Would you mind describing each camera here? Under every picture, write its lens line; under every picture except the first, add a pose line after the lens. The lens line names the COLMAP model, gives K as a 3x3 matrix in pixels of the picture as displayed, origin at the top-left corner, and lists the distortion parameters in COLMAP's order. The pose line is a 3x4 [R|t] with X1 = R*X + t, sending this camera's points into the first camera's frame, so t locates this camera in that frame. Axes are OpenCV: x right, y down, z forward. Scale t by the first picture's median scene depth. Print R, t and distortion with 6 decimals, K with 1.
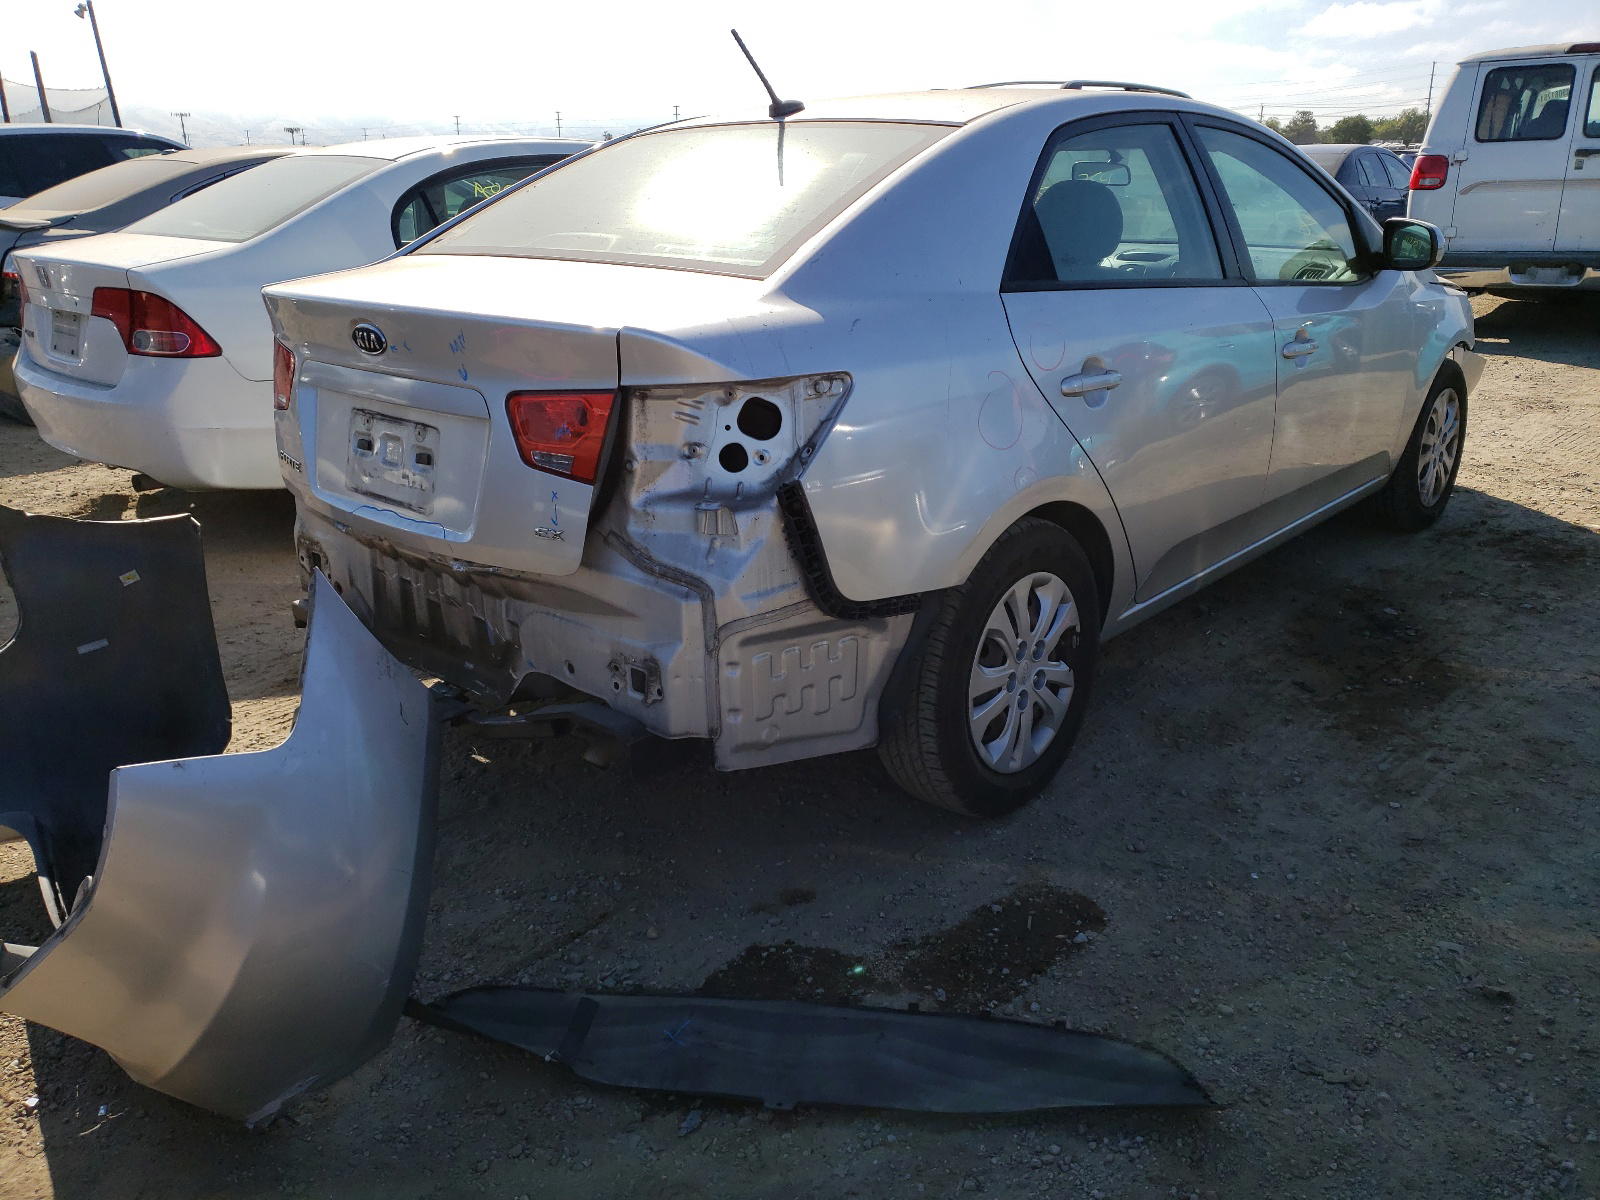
lens RADIAL K [[1213.4, 0, 798.9], [0, 1213.4, 599.8], [0, 0, 1]] dist [0.007746, 0.009946]
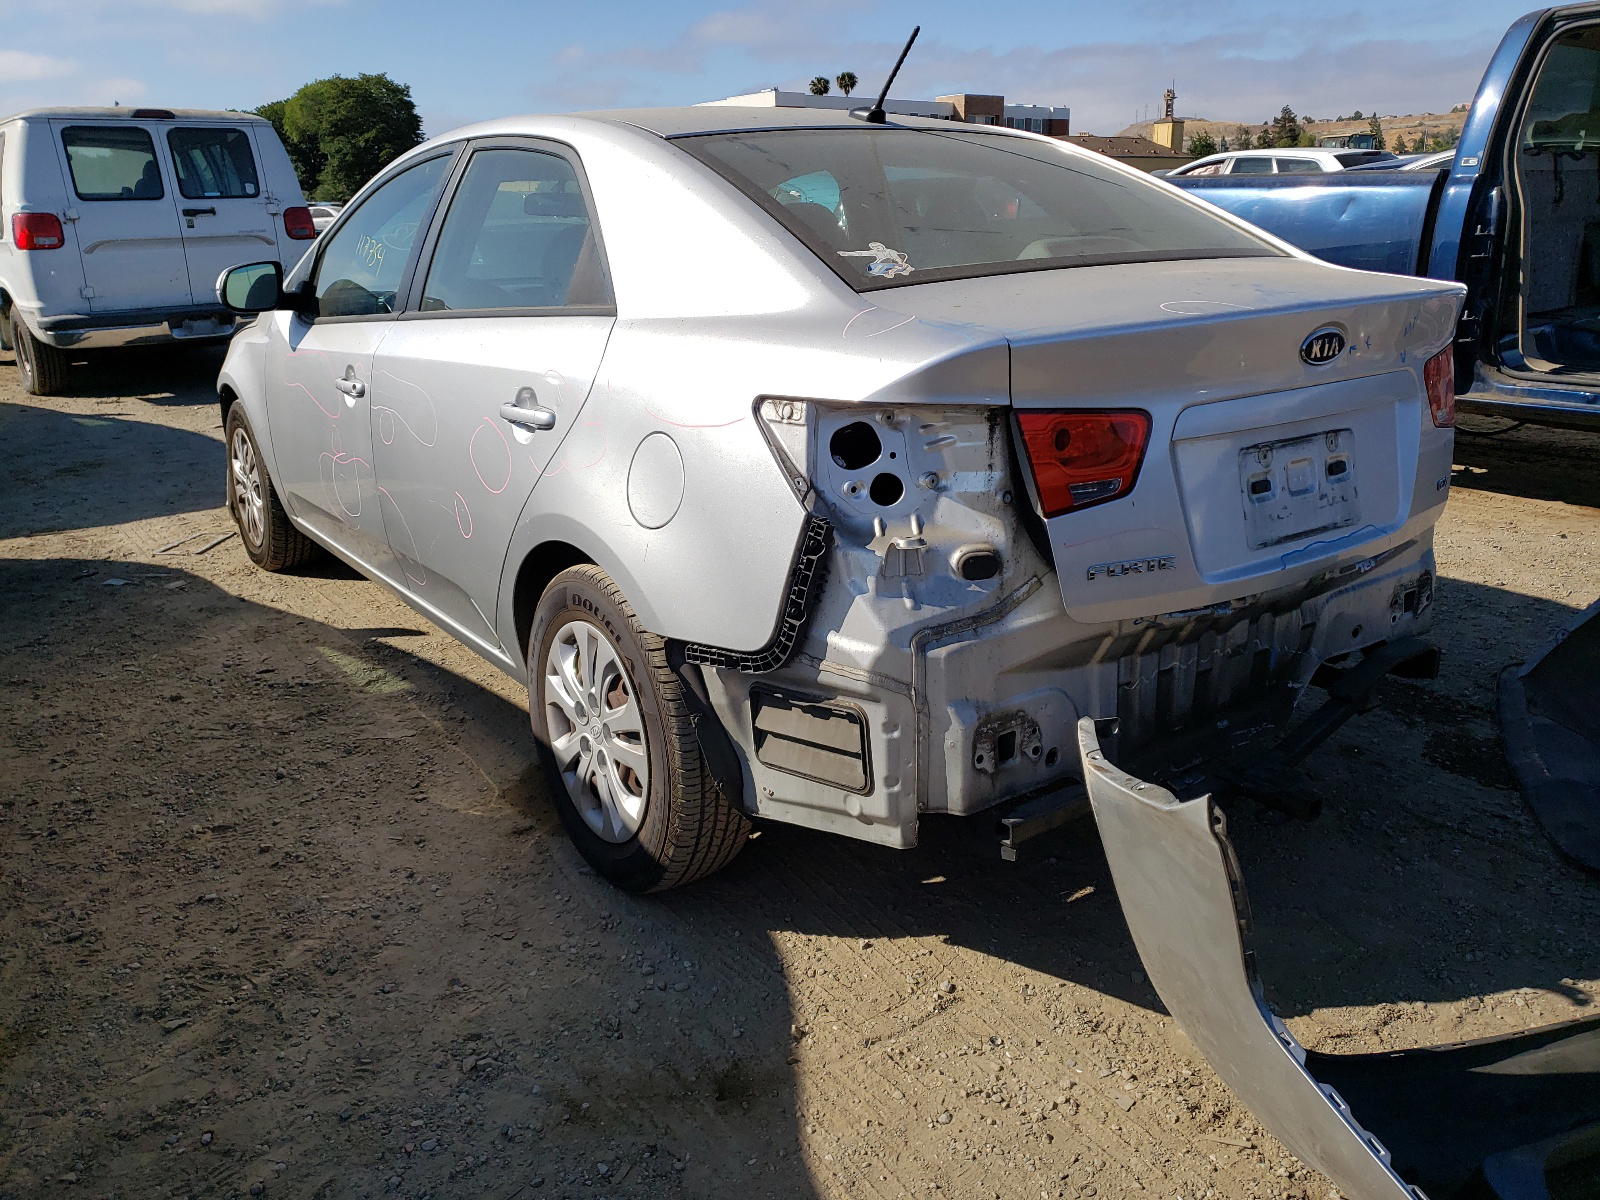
lens RADIAL K [[1213.4, 0, 799.0], [0, 1213.4, 600.4], [0, 0, 1]] dist [0.007746, 0.009946]
pose [[0.218638, -0.286856, 0.932690, -0.320157], [0.340812, 0.918071, 0.202467, -0.087109], [-0.914355, 0.273605, 0.298489, 0.282369]]
